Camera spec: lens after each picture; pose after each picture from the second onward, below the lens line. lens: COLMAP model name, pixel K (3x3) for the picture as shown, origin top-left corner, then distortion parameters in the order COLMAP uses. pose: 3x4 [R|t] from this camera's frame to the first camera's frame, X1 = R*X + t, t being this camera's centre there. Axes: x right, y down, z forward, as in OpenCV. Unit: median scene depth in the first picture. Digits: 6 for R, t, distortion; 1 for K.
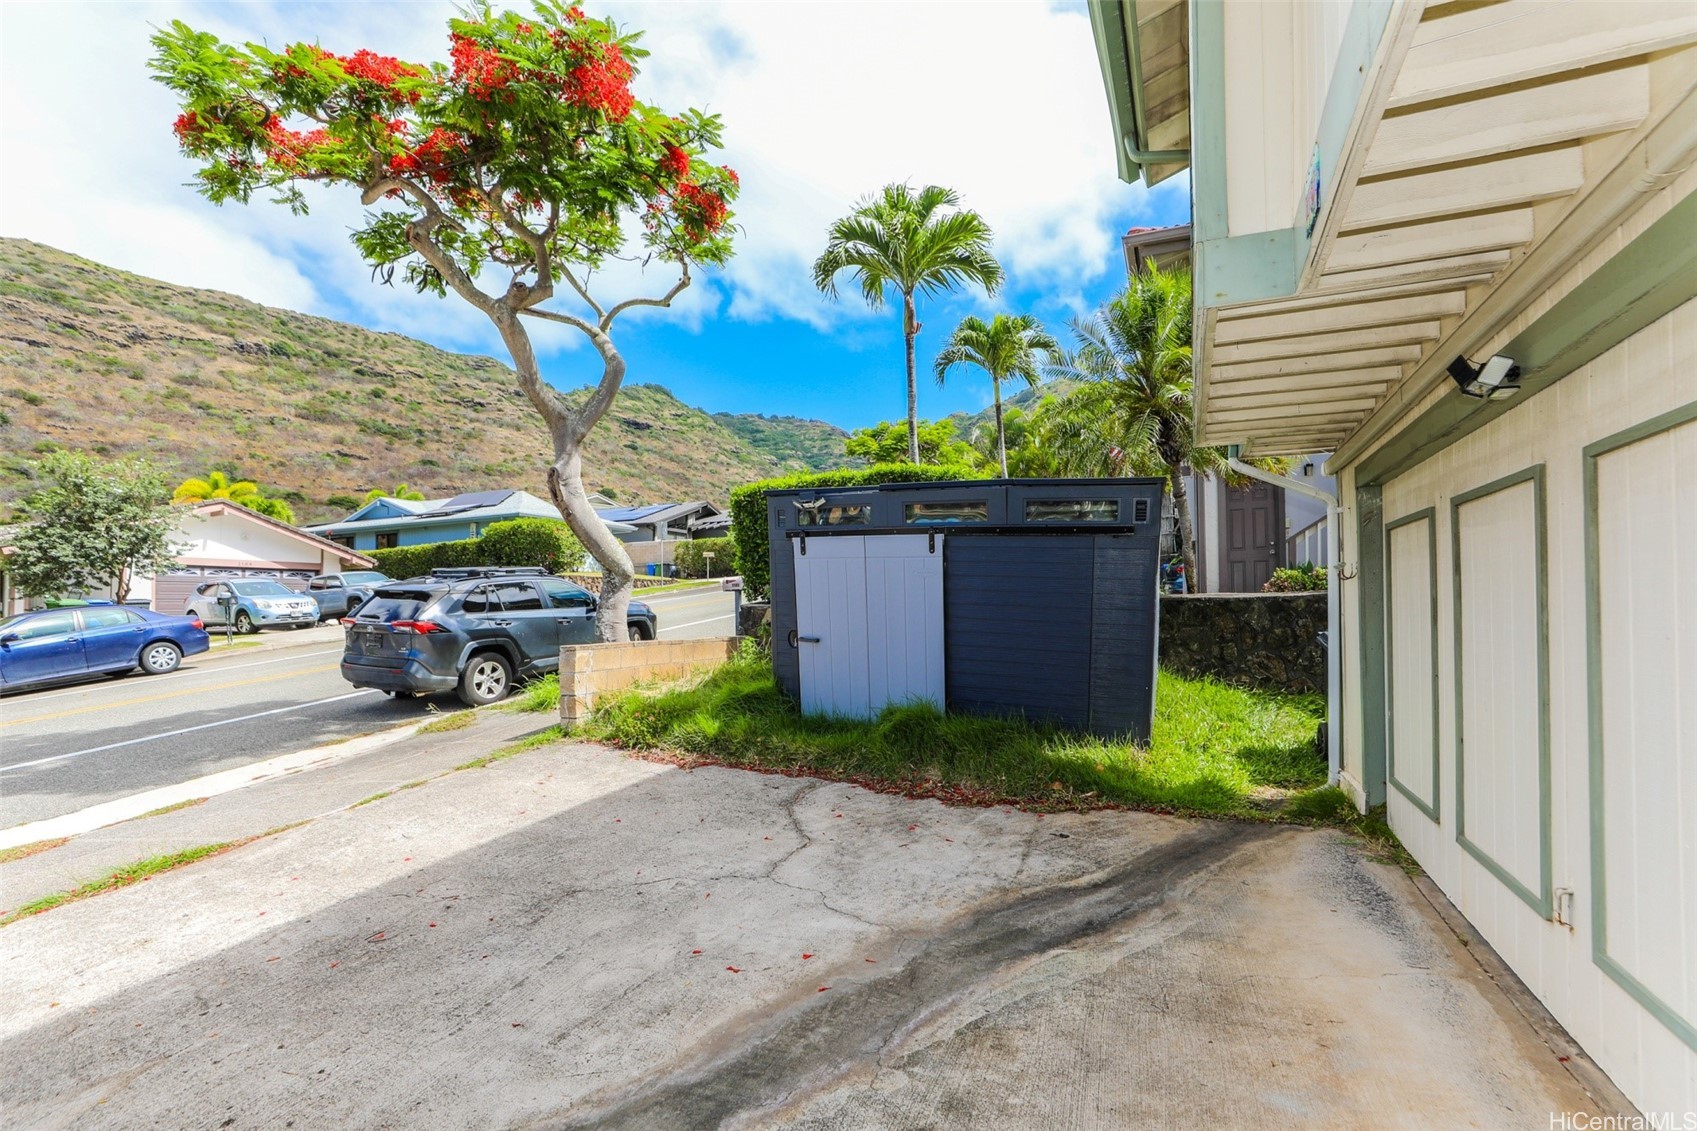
lens RADIAL K [[773.1, 0, 850.5], [0, 773.1, 581.9], [0, 0, 1]] dist [-0.033470, 0.014195]
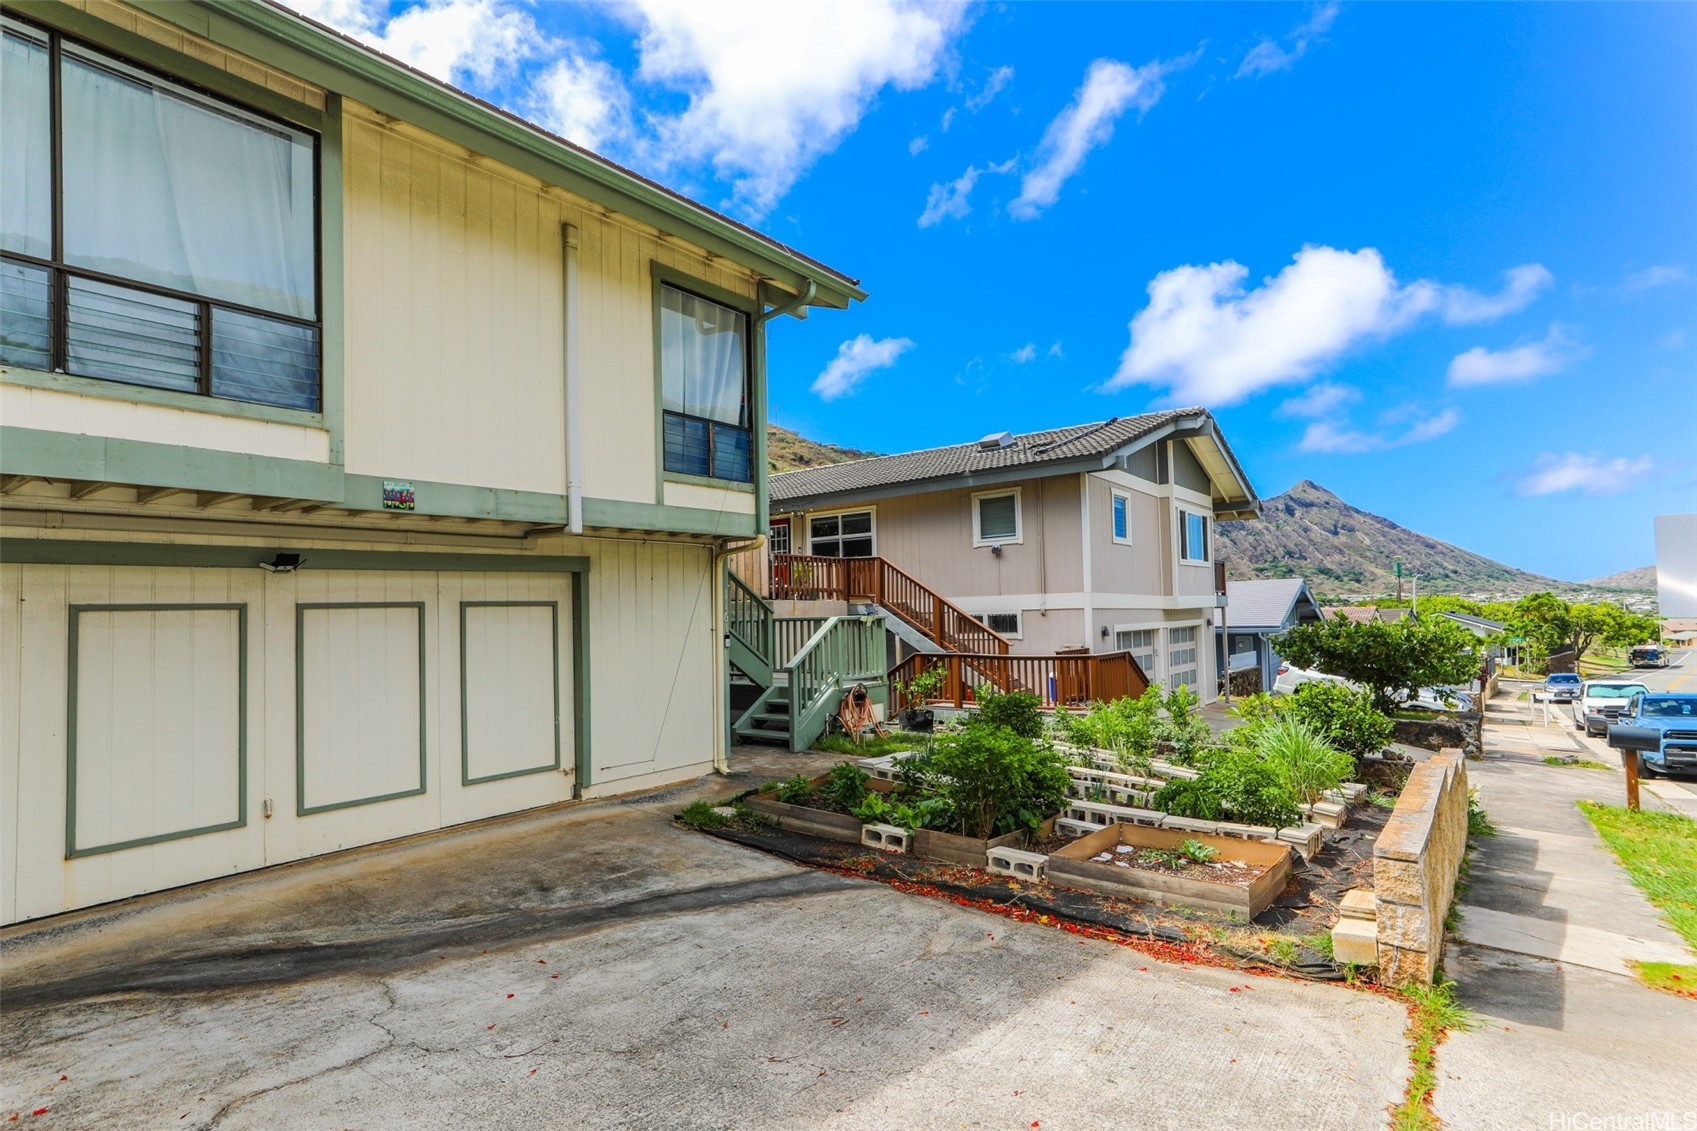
lens RADIAL K [[773.1, 0, 850.5], [0, 773.1, 581.9], [0, 0, 1]] dist [-0.033470, 0.014195]
pose [[-0.972180, 0.051145, 0.228583, -0.931582], [0.034236, 0.996417, -0.077338, -0.003986], [-0.231719, -0.067361, -0.970448, 2.065397]]
